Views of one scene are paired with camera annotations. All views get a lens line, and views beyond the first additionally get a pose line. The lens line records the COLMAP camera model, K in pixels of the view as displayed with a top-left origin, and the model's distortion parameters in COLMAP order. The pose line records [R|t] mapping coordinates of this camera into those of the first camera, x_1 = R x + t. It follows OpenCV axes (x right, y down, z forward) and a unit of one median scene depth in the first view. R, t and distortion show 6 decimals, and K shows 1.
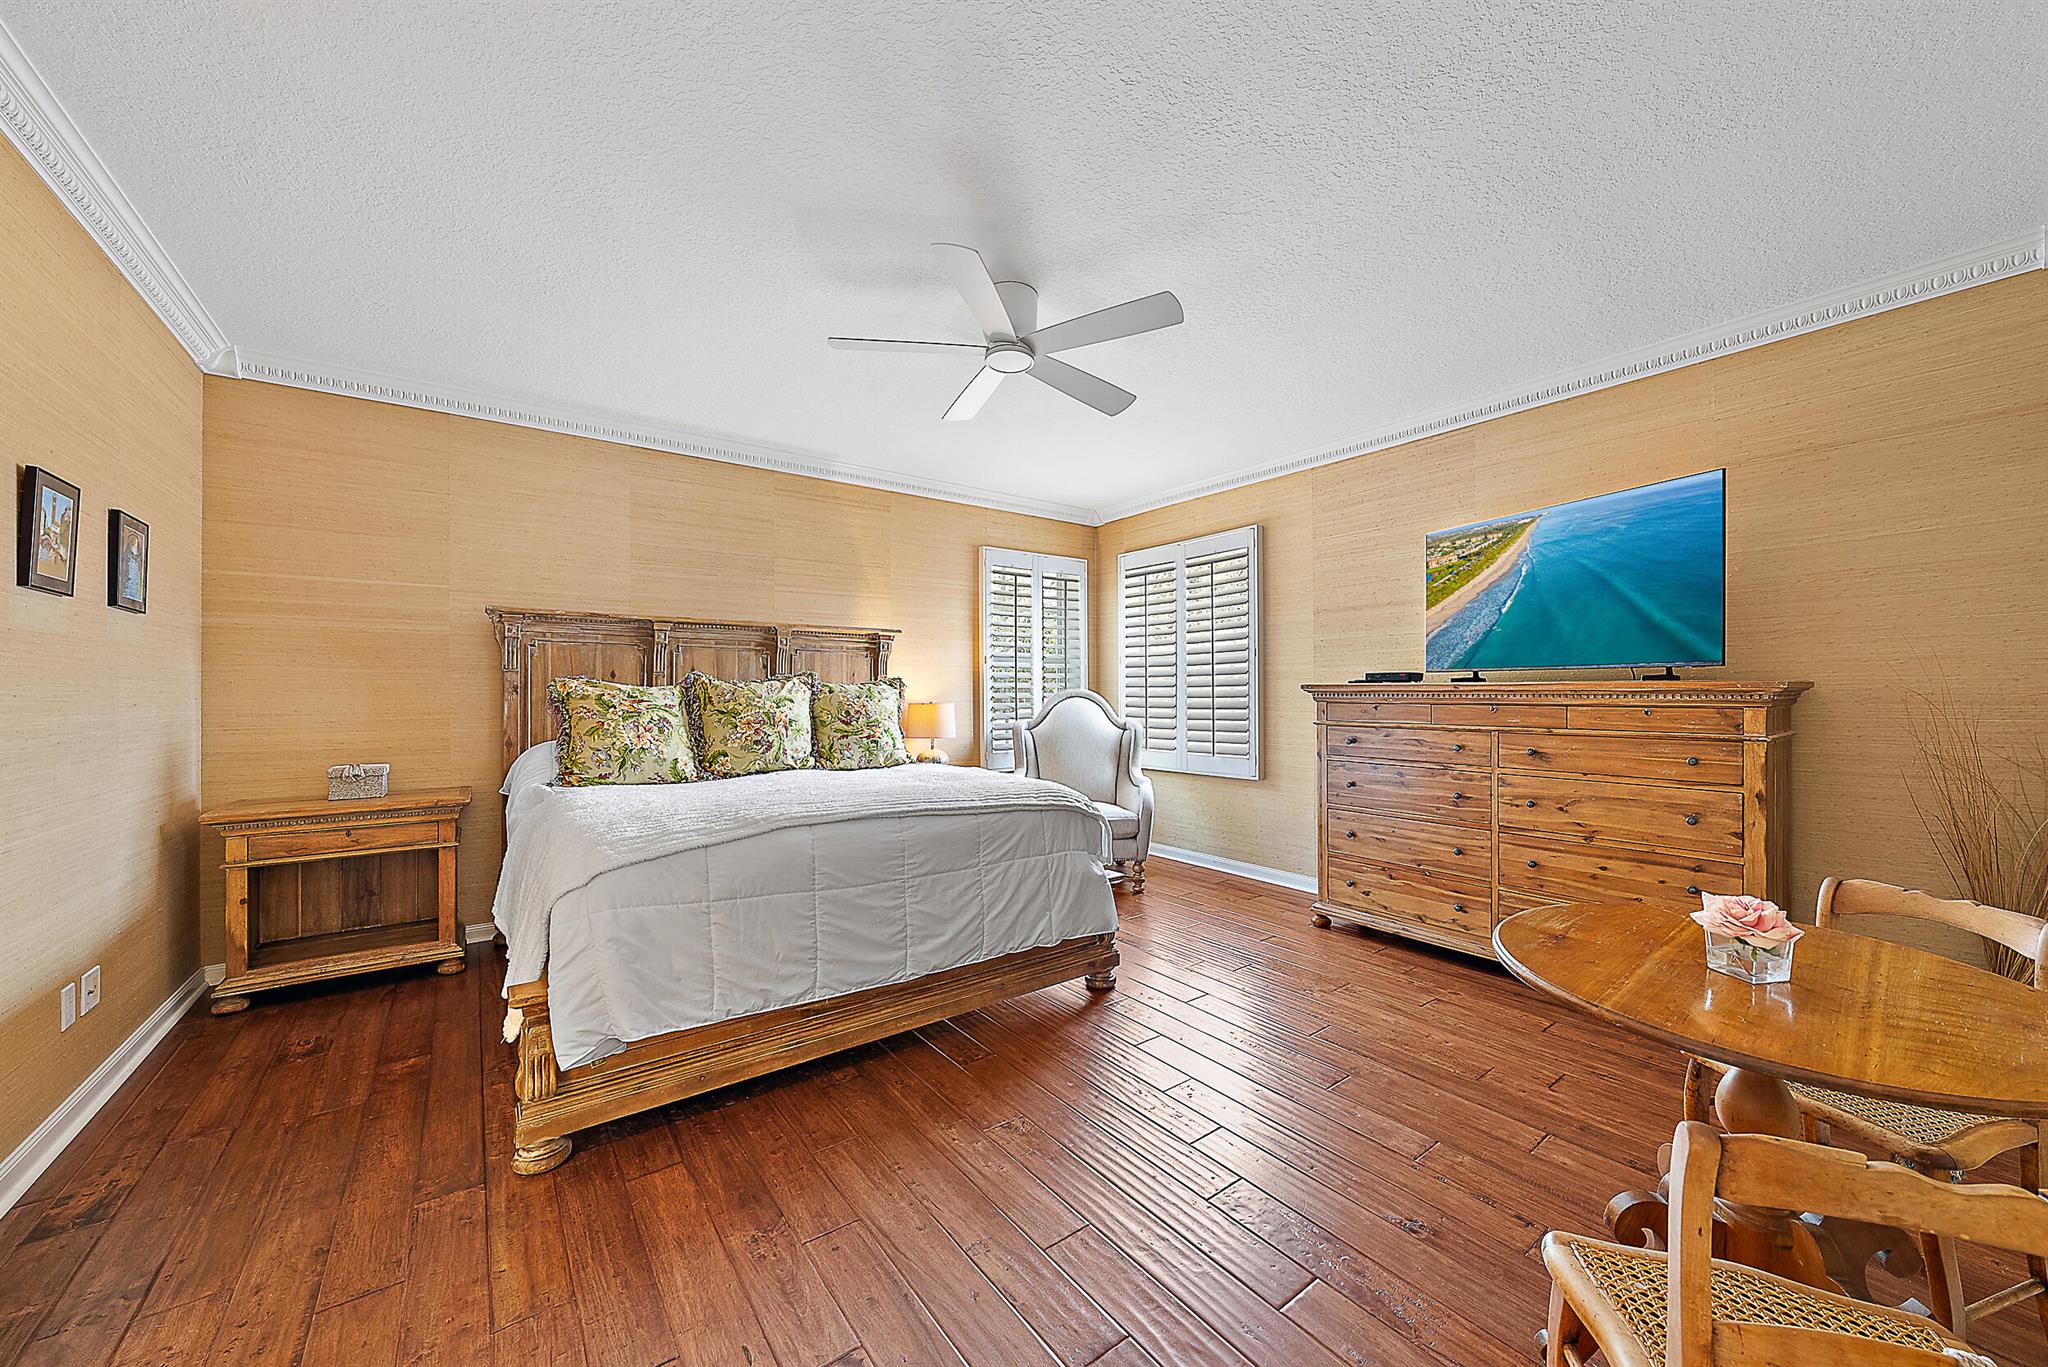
lens RADIAL K [[726.2, 0, 1016.6], [0, 726.2, 682.9], [0, 0, 1]] dist [-0.002600, 0.000411]
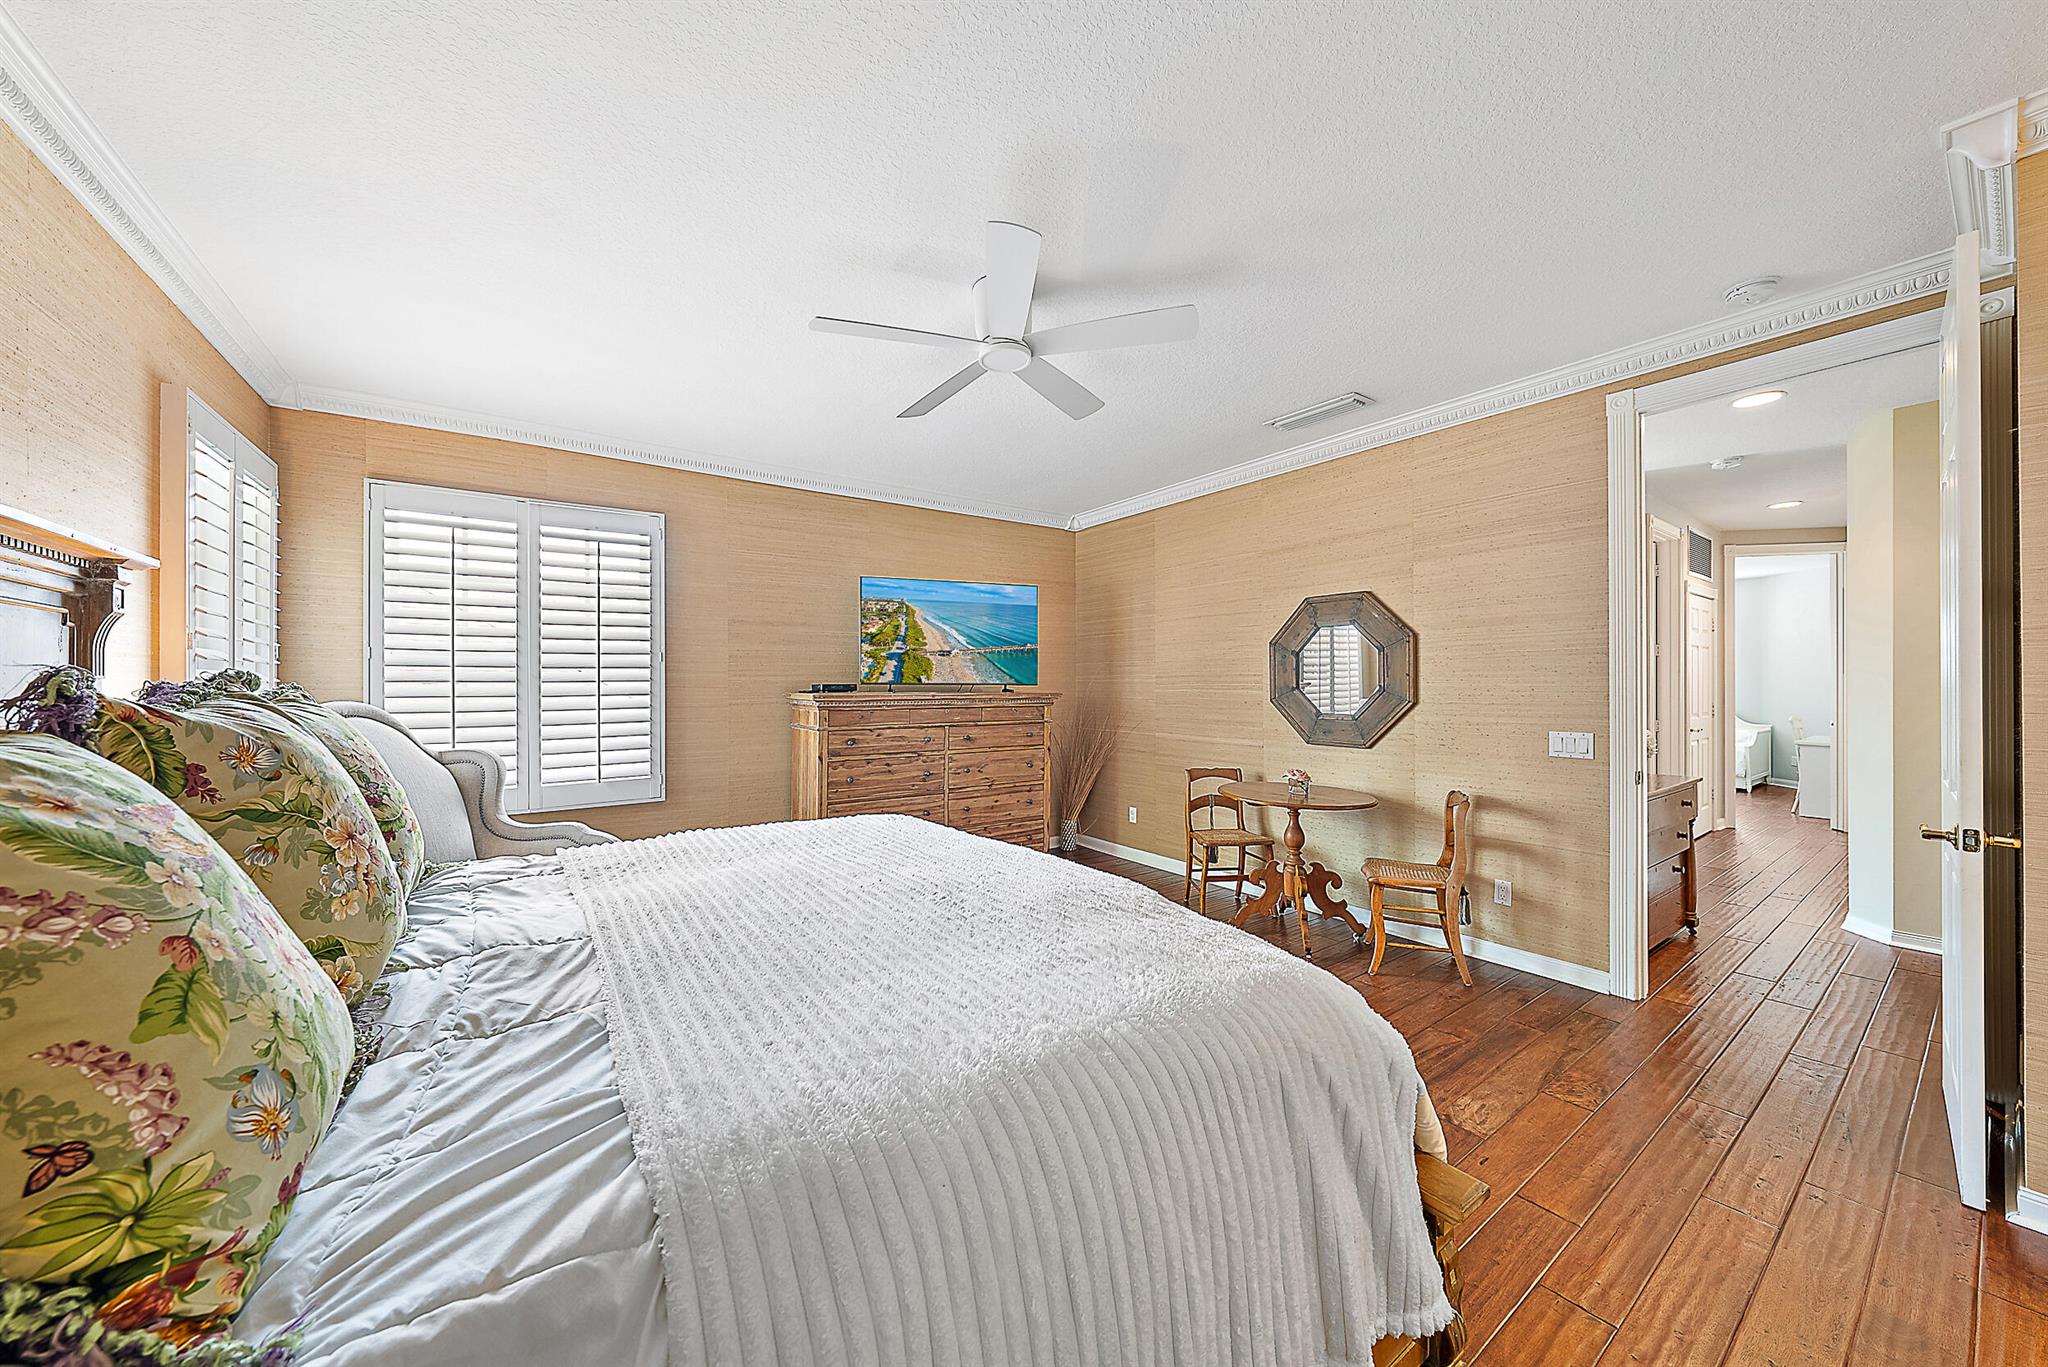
lens RADIAL K [[708.0, 0, 1023.3], [0, 708.0, 687.0], [0, 0, 1]] dist [-0.001105, 0.000161]
pose [[0.022218, 0.003896, 0.999746, -0.812138], [-0.008101, 0.999960, -0.003717, -0.009815], [-0.999720, -0.008016, 0.022248, 0.834886]]
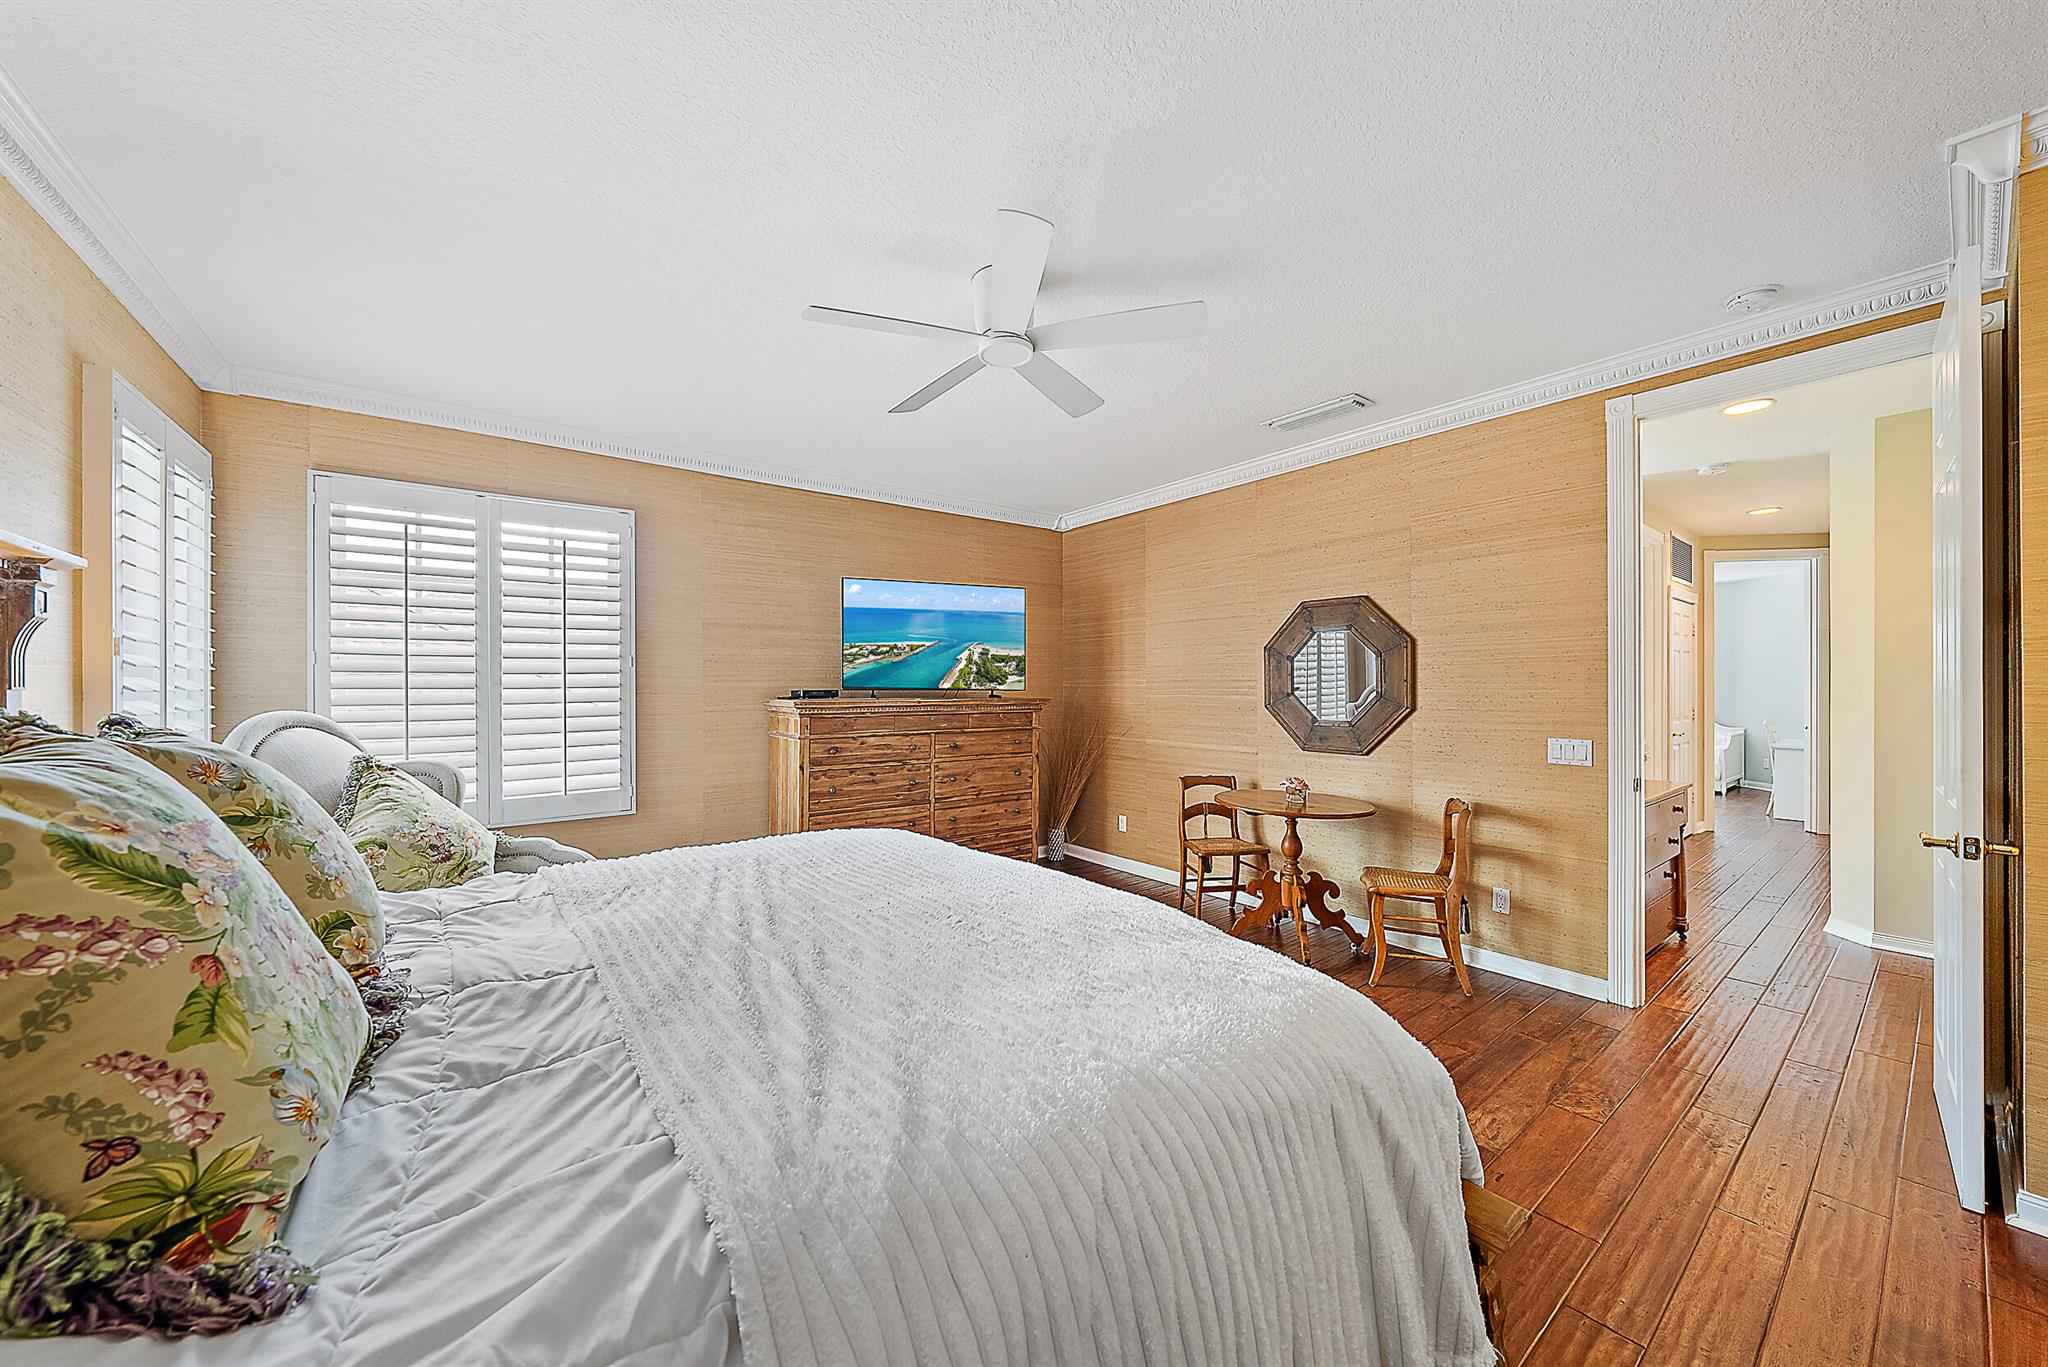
lens RADIAL K [[726.2, 0, 1024.8], [0, 726.2, 690.5], [0, 0, 1]] dist [-0.002600, 0.000411]
pose [[-0.017657, 0.001938, 0.999842, -0.799743], [-0.007205, 0.999972, -0.002066, -0.016724], [-0.999818, -0.007241, -0.017643, 0.868287]]
